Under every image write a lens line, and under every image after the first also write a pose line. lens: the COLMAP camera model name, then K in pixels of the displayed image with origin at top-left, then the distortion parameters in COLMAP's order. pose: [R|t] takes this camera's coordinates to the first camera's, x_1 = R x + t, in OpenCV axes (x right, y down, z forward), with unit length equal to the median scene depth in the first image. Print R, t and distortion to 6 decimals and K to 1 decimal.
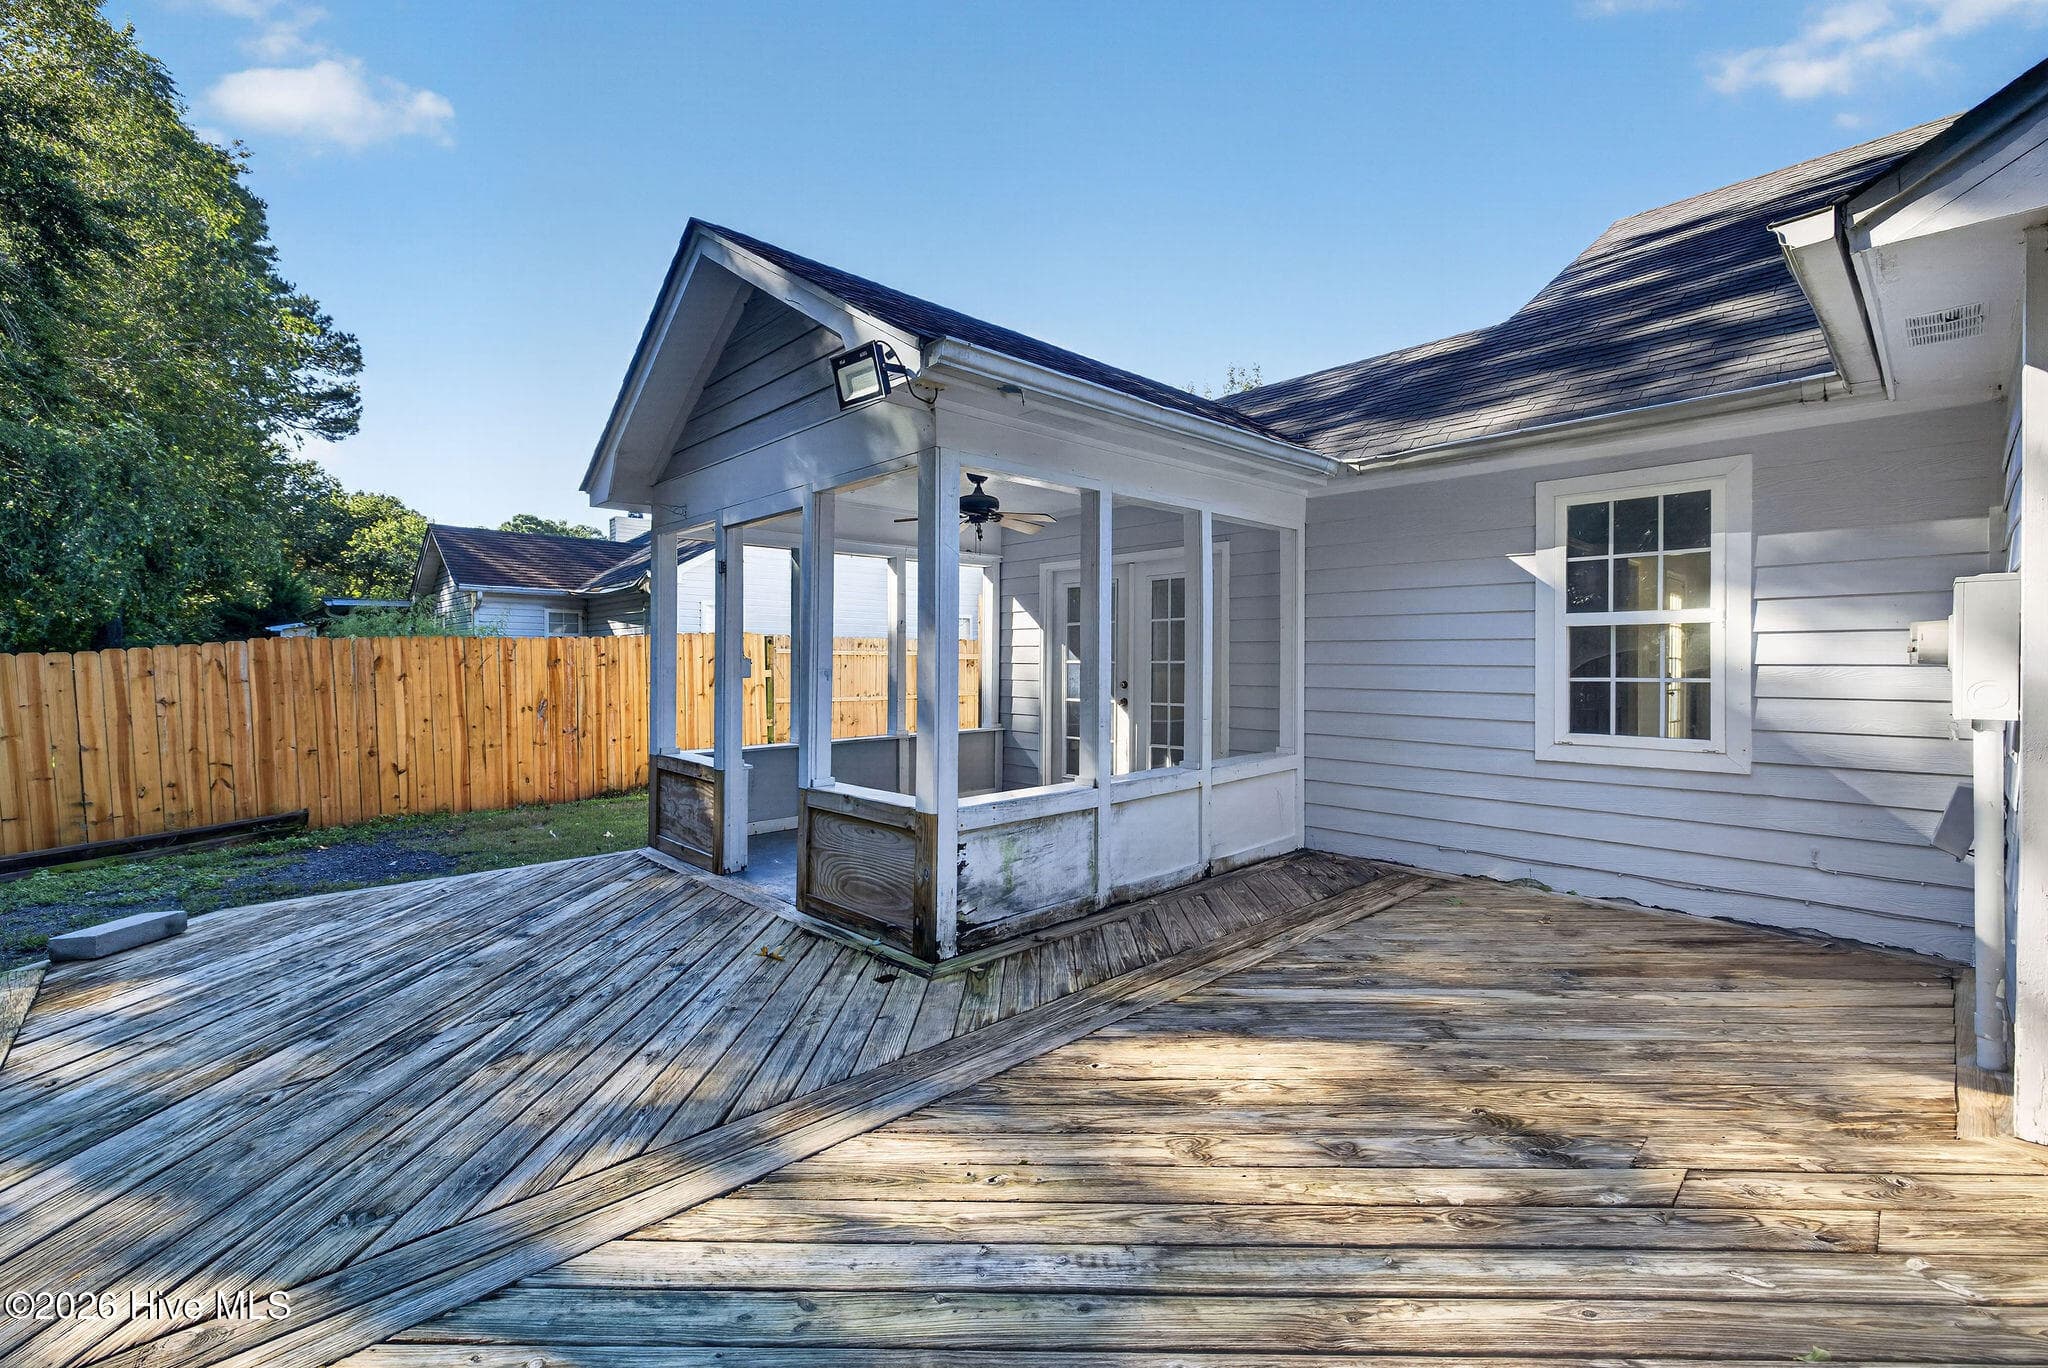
lens RADIAL K [[855.1, 0, 1011.6], [0, 855.1, 663.9], [0, 0, 1]] dist [-0.000074, -0.000302]
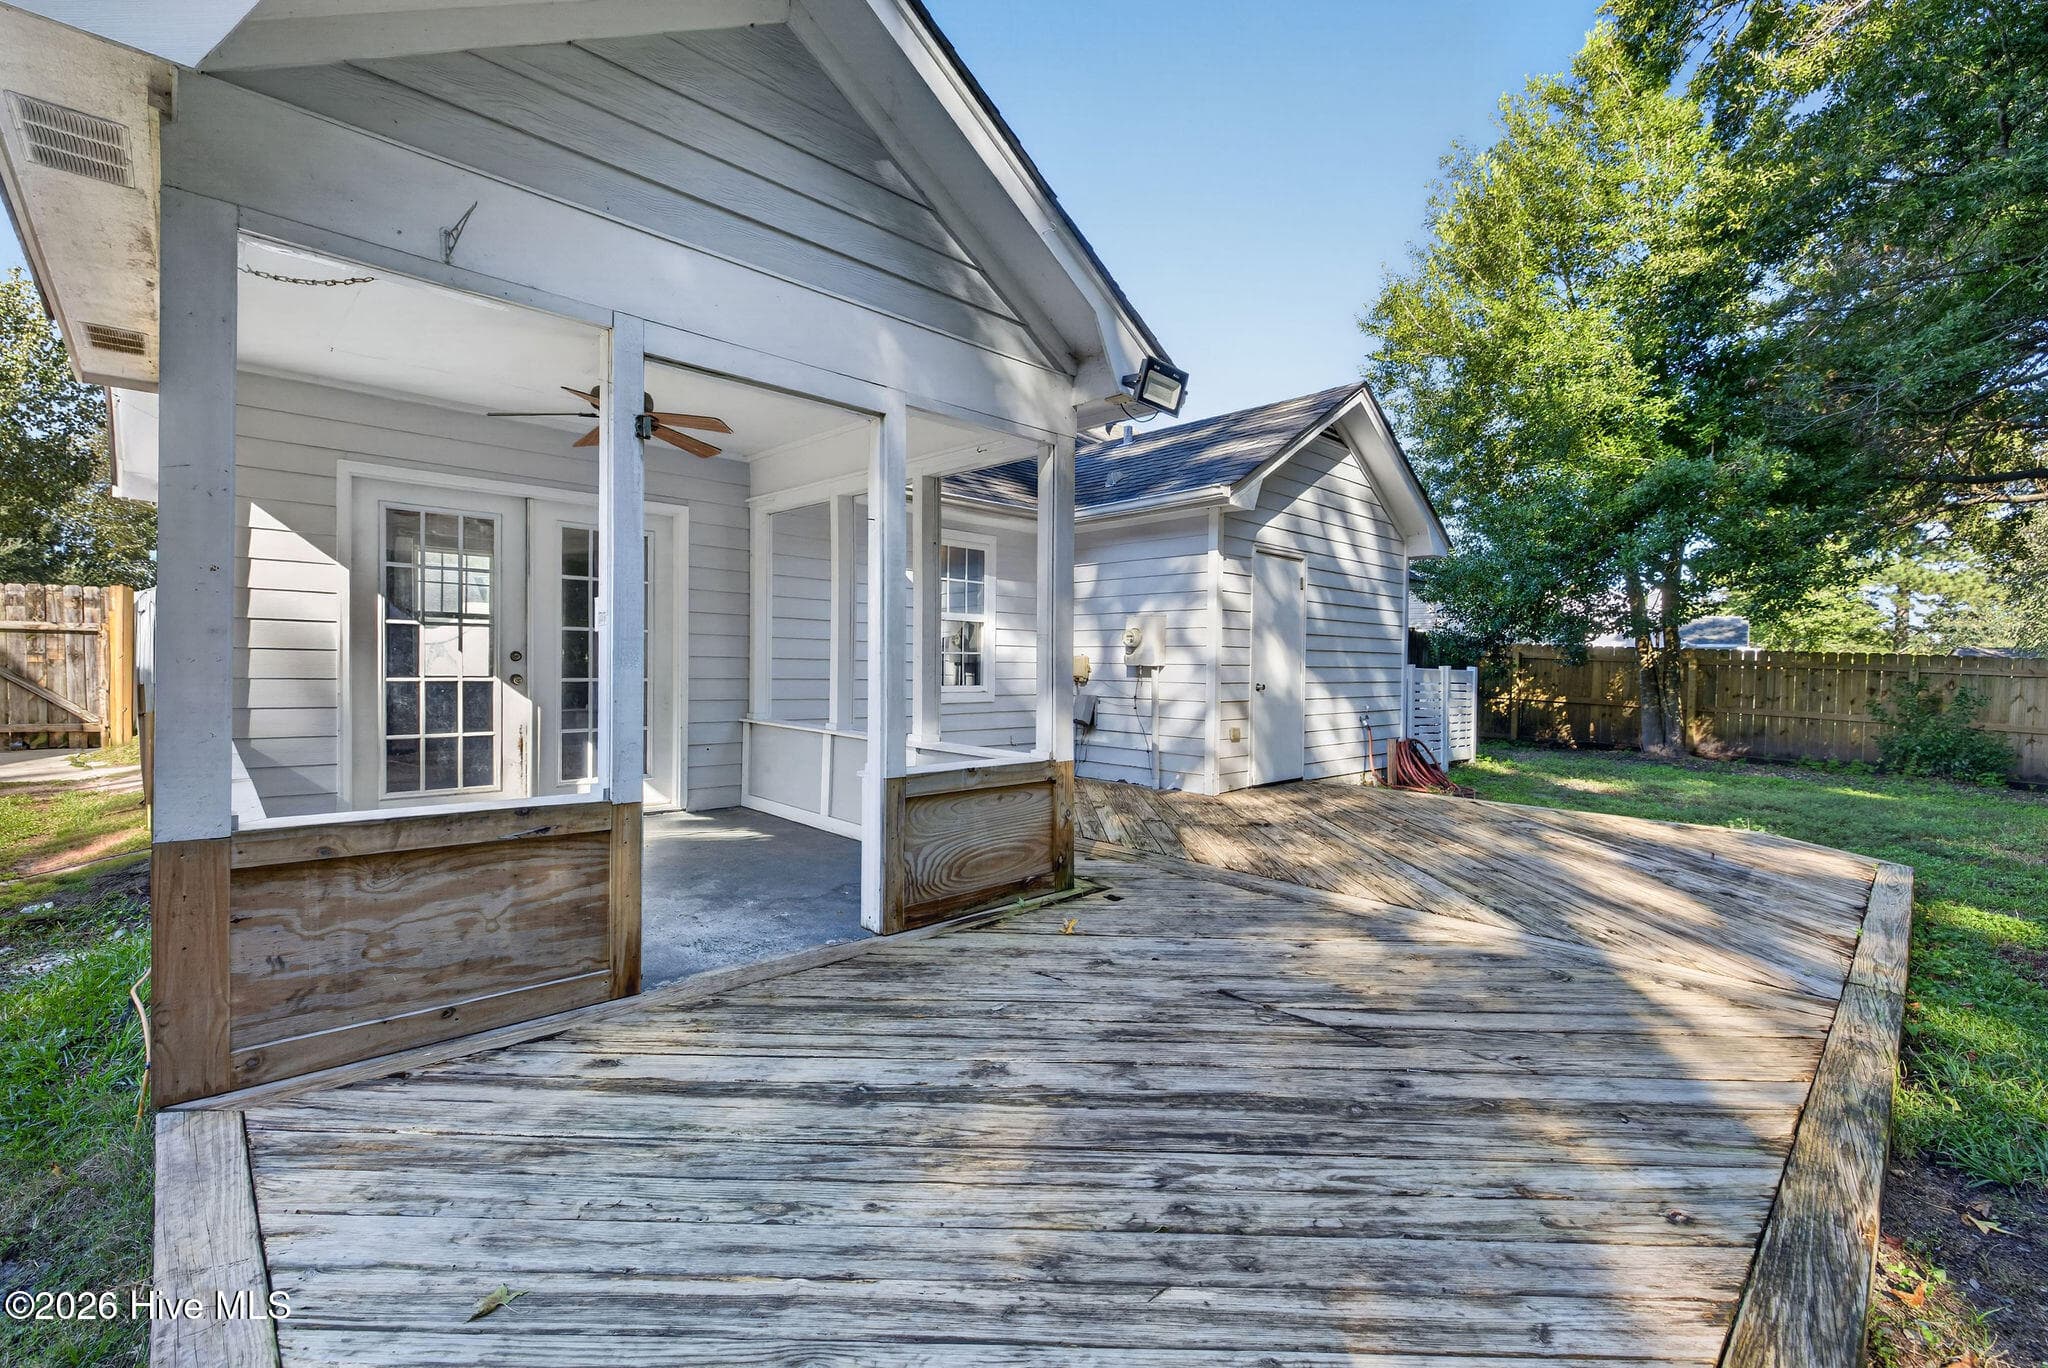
lens RADIAL K [[880.0, 0, 1016.2], [0, 880.0, 682.8], [0, 0, 1]] dist [0.000910, 0.000073]
pose [[0.001215, -0.022874, 0.999738, -0.635169], [-0.014451, 0.999634, 0.022889, 0.022883], [-0.999895, -0.014475, 0.000884, 0.537421]]
